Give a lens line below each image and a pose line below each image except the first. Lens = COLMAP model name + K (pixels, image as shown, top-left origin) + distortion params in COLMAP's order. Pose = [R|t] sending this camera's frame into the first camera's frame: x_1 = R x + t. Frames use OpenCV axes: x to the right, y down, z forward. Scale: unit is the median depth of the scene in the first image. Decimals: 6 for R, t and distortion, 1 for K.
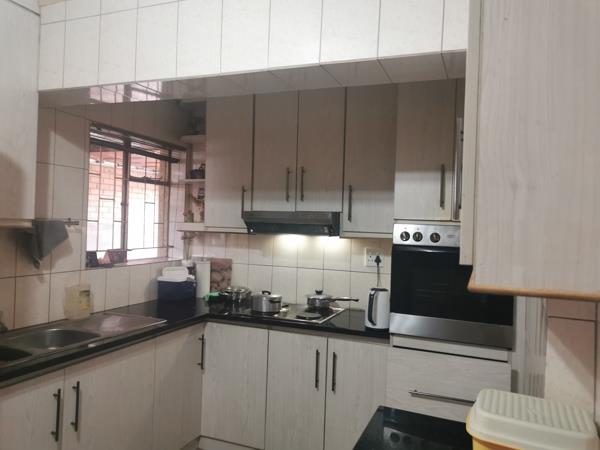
lens RADIAL K [[465.3, 0, 286.9], [0, 465.3, 224.9], [0, 0, 1]] dist [0.006615, -0.001142]
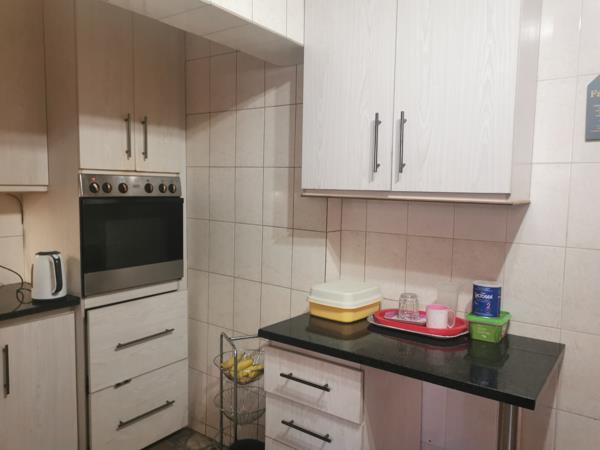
lens RADIAL K [[465.3, 0, 286.9], [0, 465.3, 224.9], [0, 0, 1]] dist [0.006615, -0.001142]
pose [[0.239423, -0.105786, 0.965135, -0.565003], [0.011955, 0.994293, 0.106016, 0.005306], [-0.970842, -0.013845, 0.239321, 0.427500]]
